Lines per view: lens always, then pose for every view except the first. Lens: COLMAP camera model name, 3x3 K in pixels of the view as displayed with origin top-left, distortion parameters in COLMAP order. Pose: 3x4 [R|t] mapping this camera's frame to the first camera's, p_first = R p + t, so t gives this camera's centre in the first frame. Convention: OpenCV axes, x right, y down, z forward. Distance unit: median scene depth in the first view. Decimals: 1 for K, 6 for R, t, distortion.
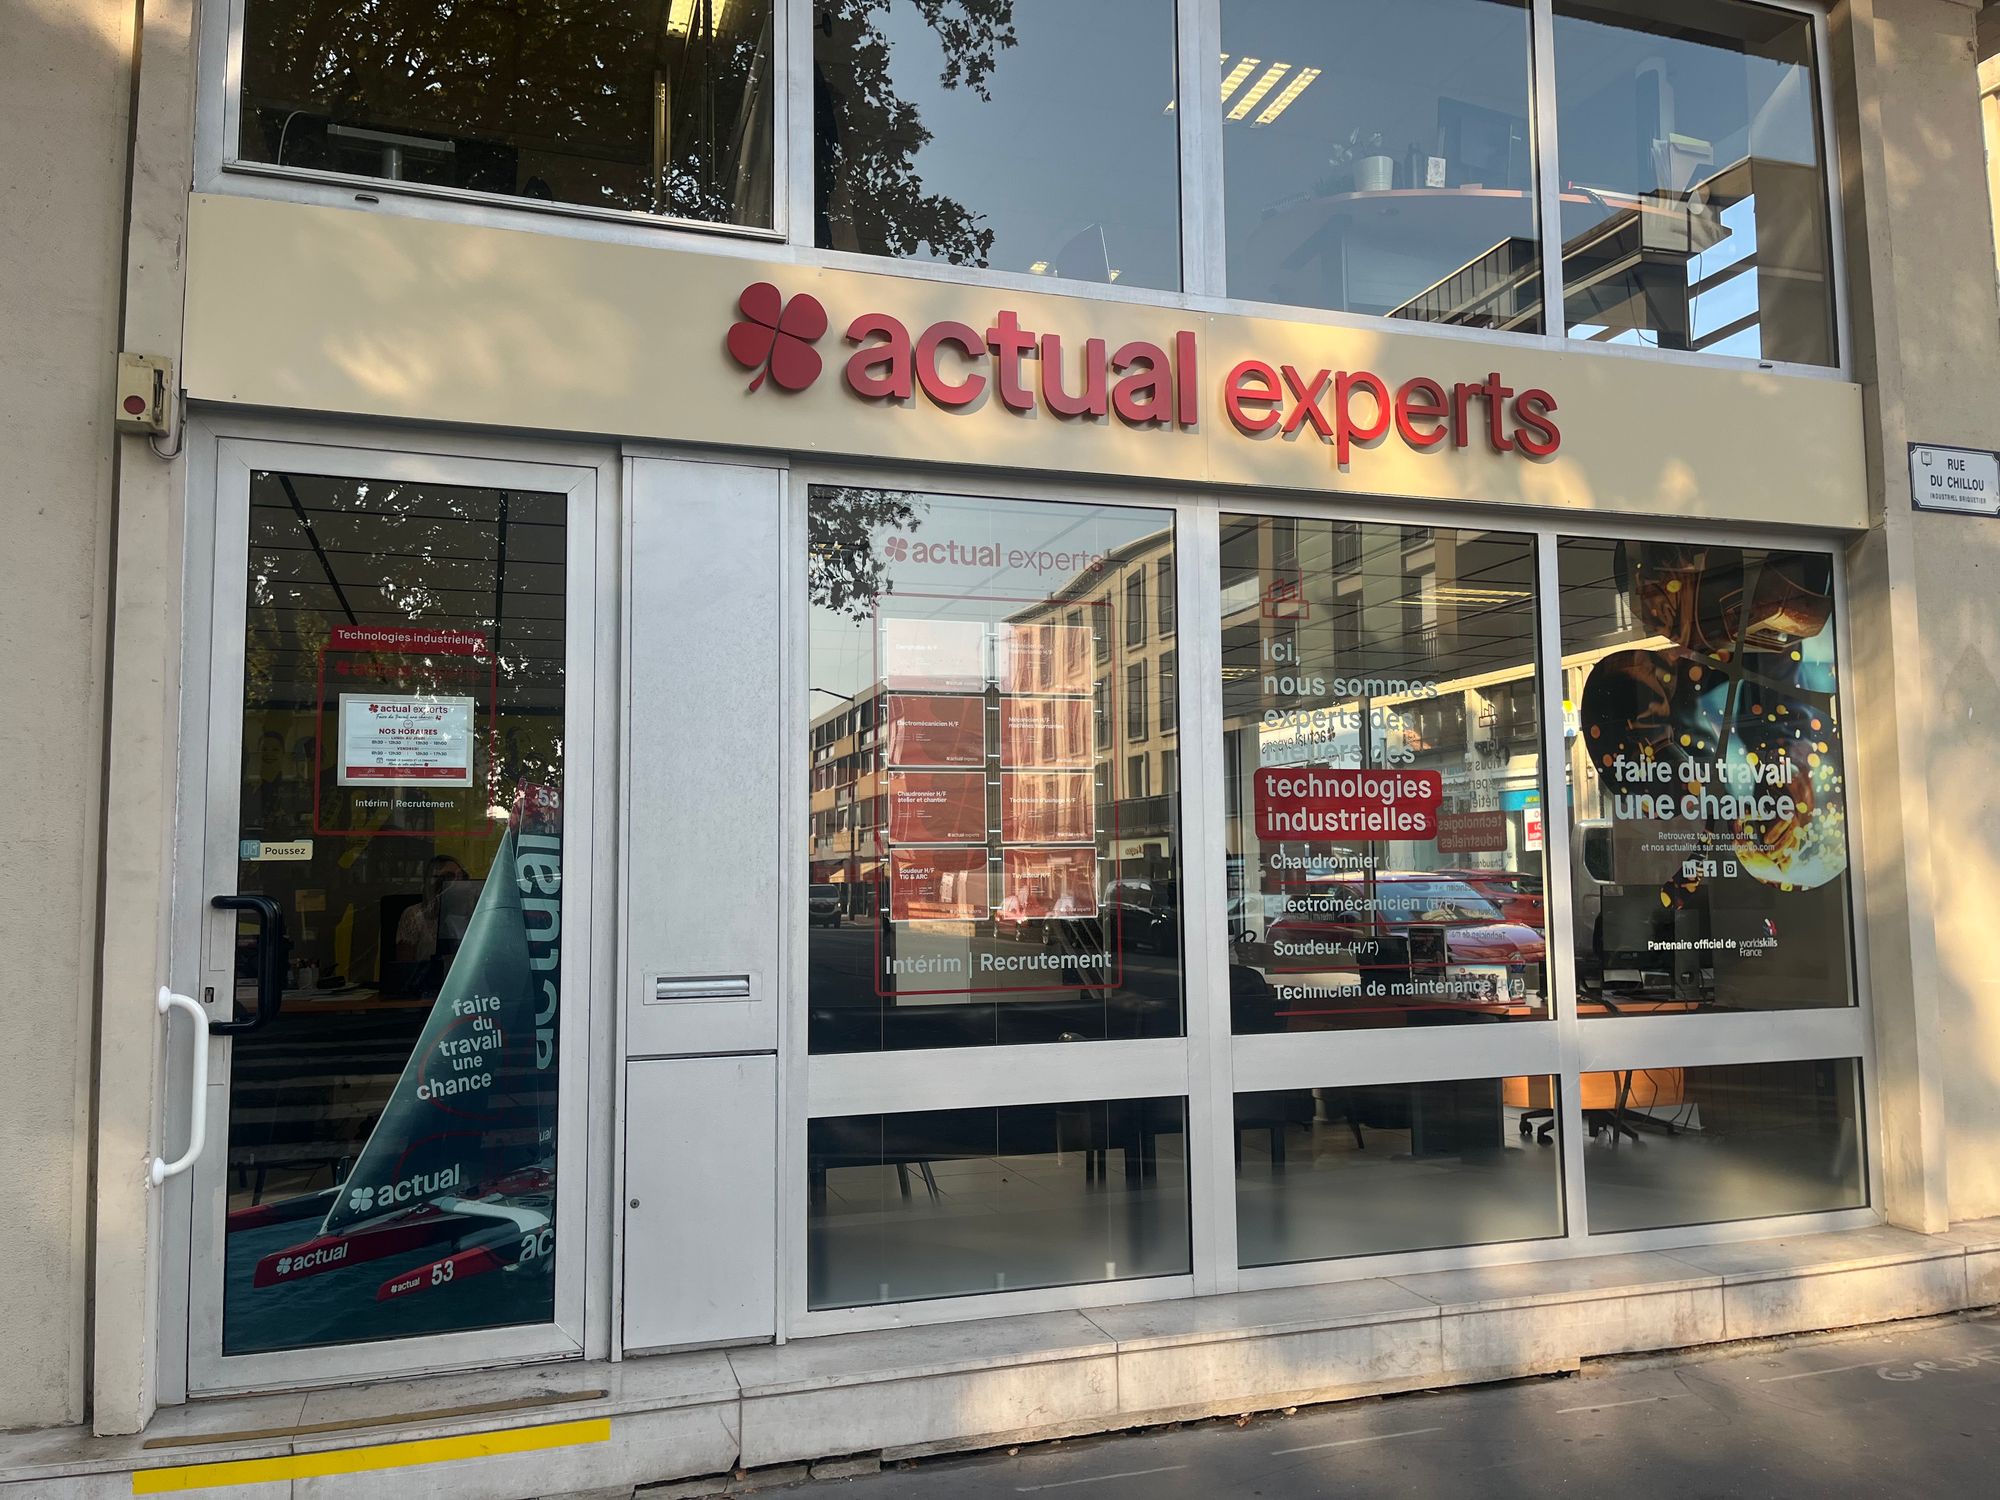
lens RADIAL K [[1493.5, 0, 996.0], [0, 1493.5, 758.3], [0, 0, 1]] dist [0.046646, -0.019724]
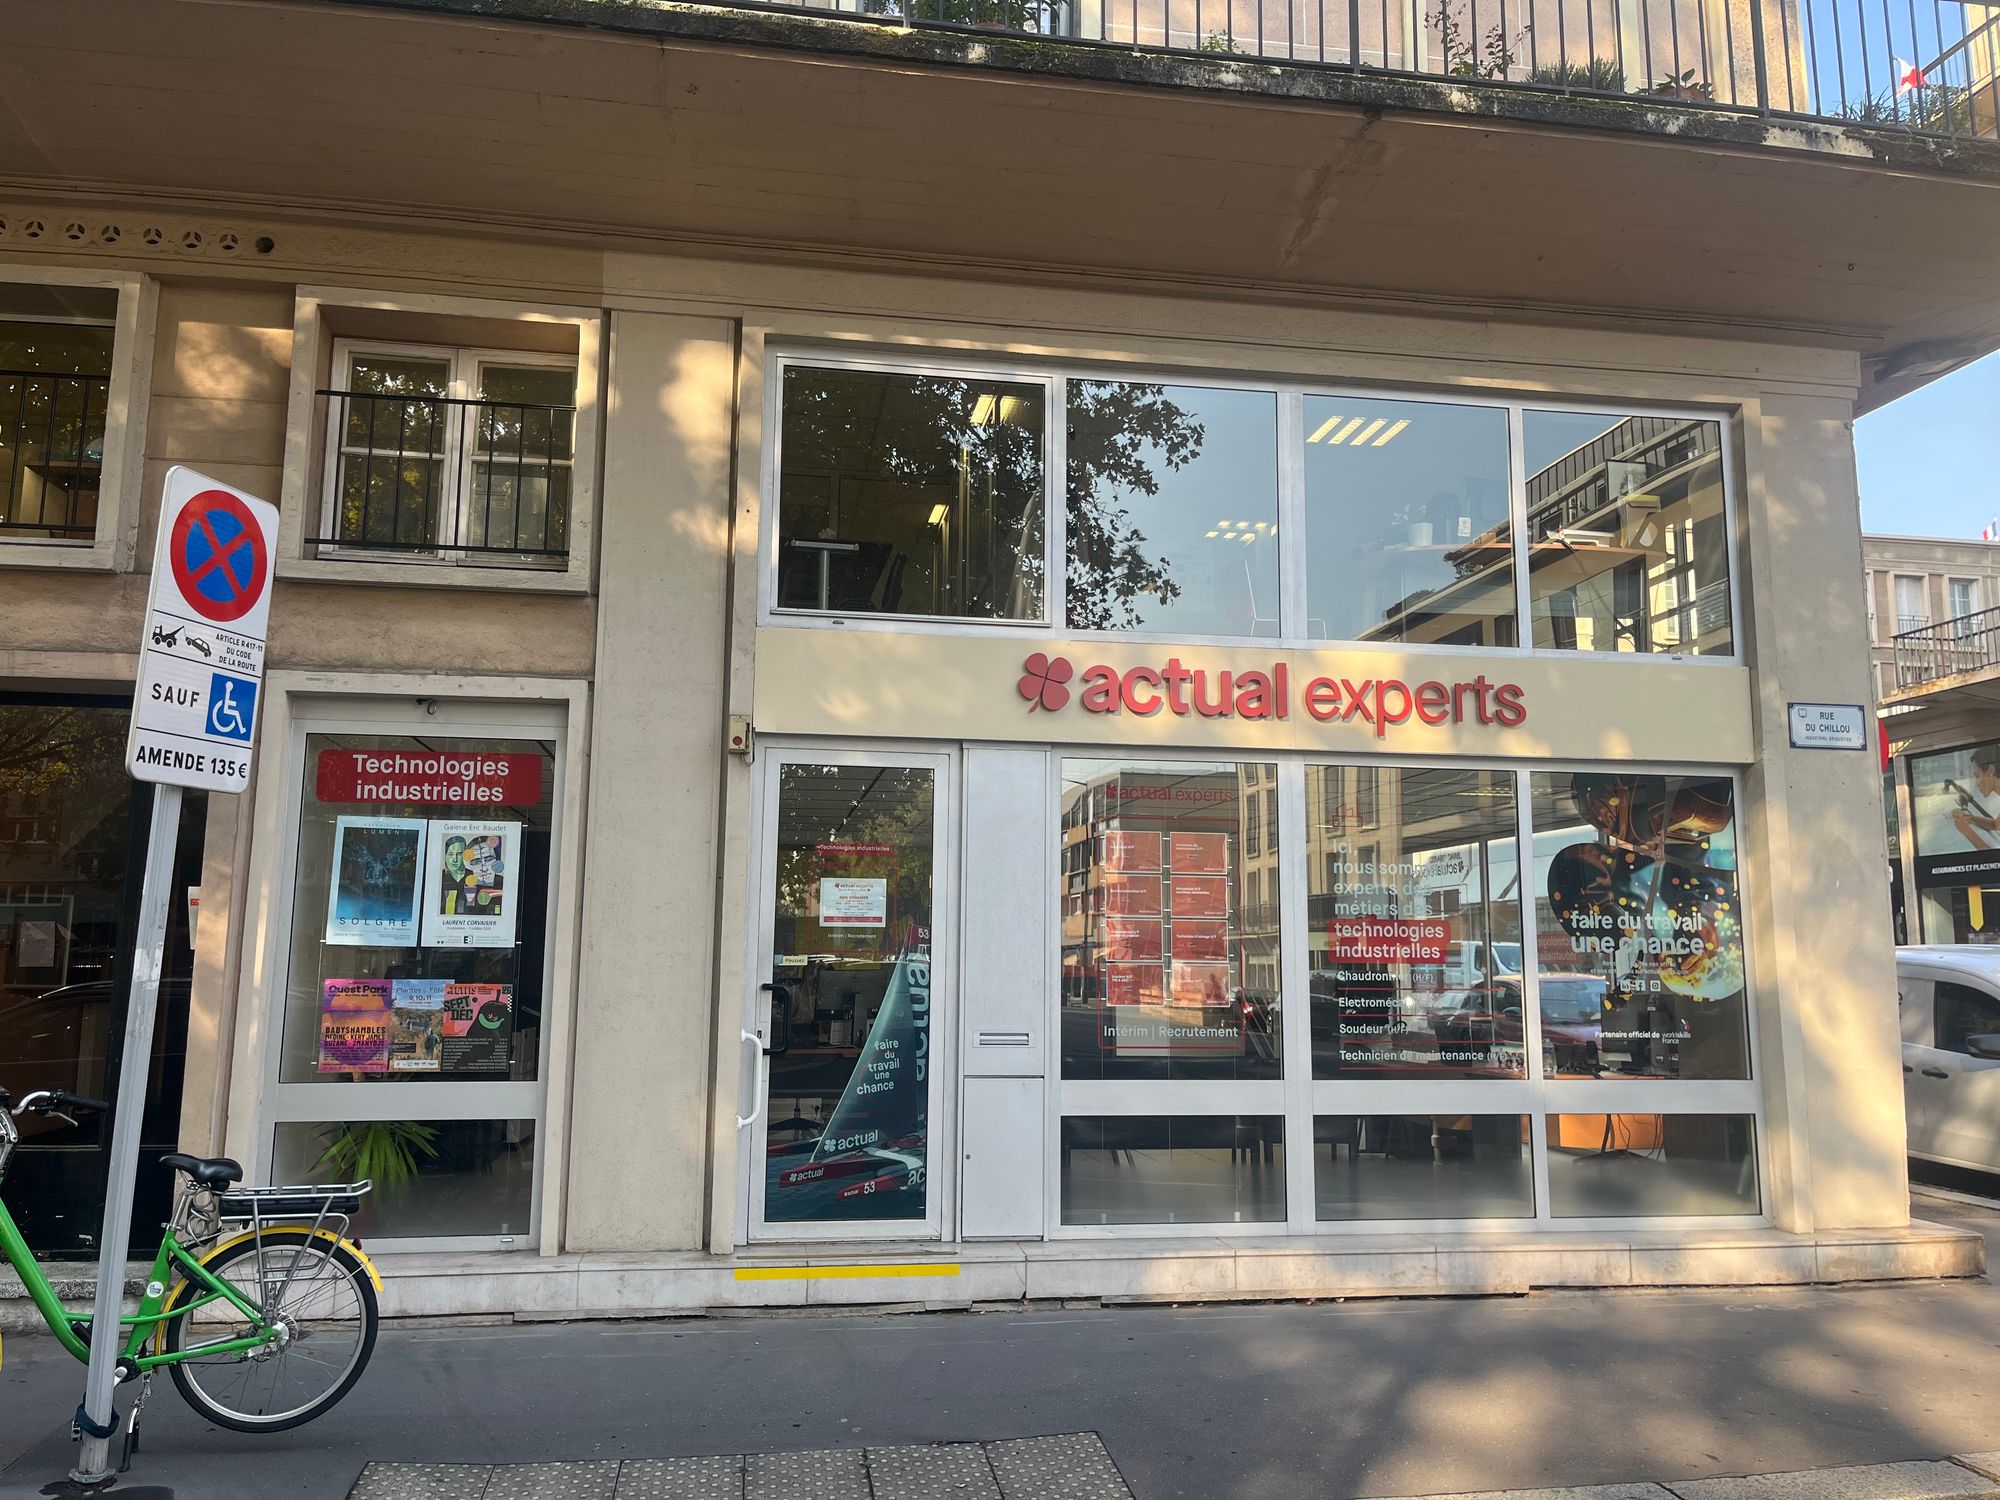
lens RADIAL K [[1493.5, 0, 989.1], [0, 1493.5, 745.5], [0, 0, 1]] dist [0.046646, -0.019724]
pose [[0.987199, -0.003407, -0.159454, 0.072940], [-0.006881, 0.997931, -0.063925, -0.081820], [0.159342, 0.064204, 0.985134, -0.764558]]
